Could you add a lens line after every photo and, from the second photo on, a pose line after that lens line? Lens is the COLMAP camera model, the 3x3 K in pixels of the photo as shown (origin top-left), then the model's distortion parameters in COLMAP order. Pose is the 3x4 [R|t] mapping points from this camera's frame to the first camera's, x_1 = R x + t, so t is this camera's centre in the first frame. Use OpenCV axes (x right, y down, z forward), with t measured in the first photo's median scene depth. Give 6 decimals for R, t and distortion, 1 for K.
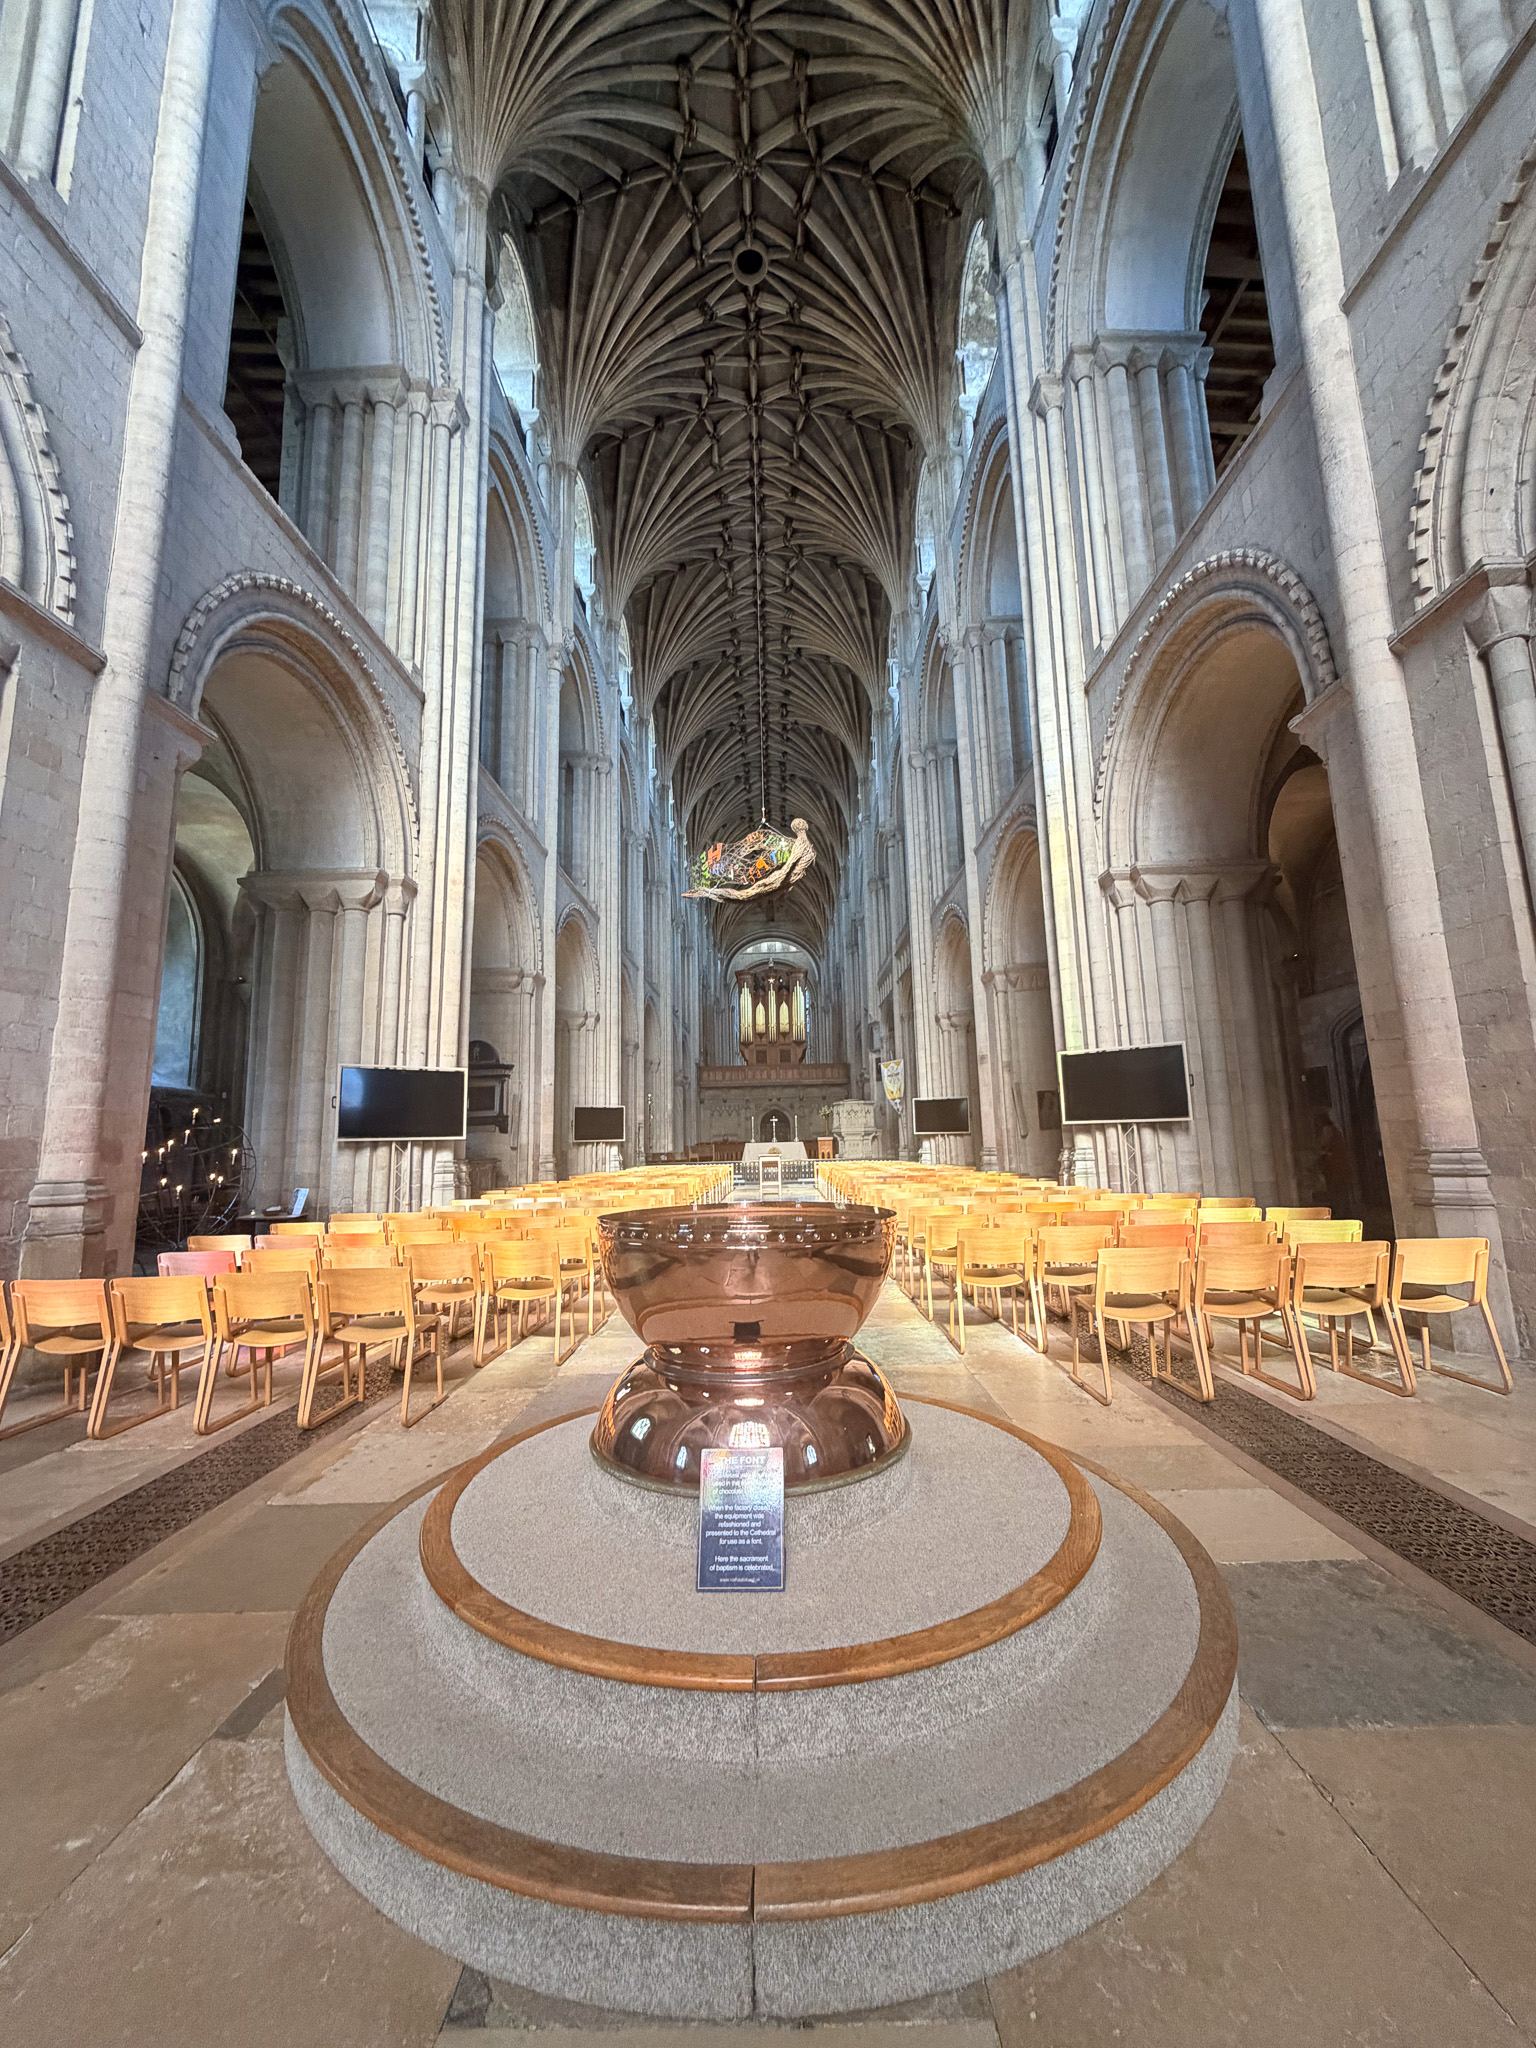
lens RADIAL K [[817.7, 0, 781.8], [0, 817.7, 1013.5], [0, 0, 1]] dist [0.003302, 0.000065]
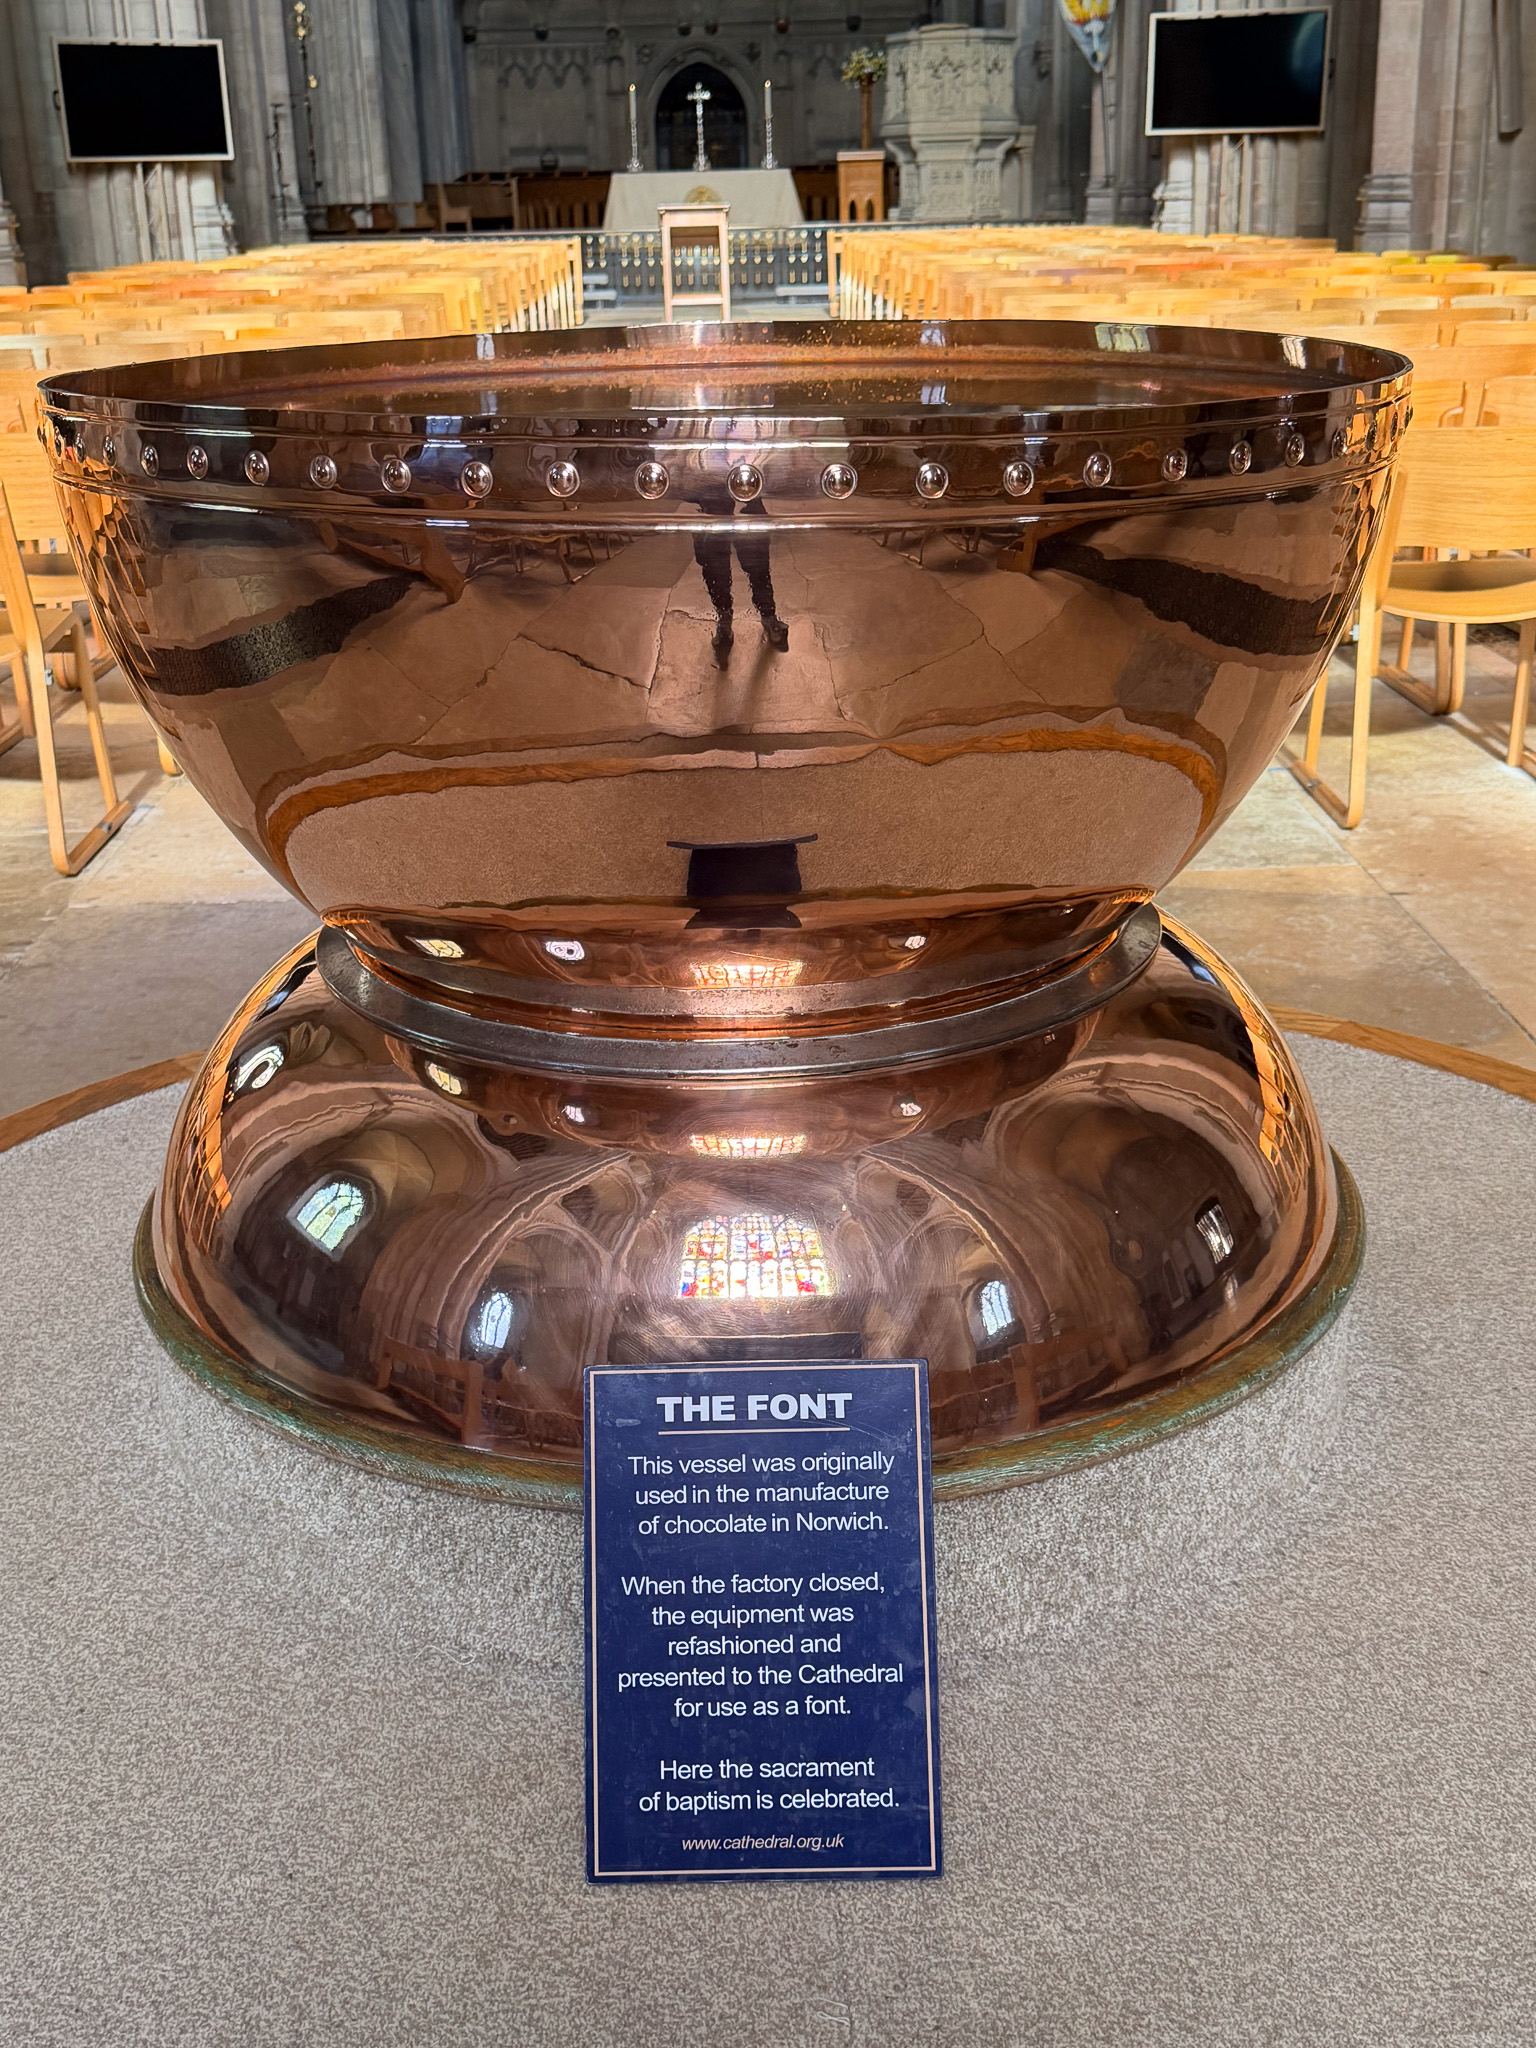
lens RADIAL K [[2318.4, 0, 776.6], [0, 2318.4, 1024.7], [0, 0, 1]] dist [0.058259, 0.000000]
pose [[0.999715, -0.009935, 0.021721, -0.039004], [-0.001801, 0.875456, 0.483294, 0.085427], [-0.023817, -0.483195, 0.875188, 0.324727]]
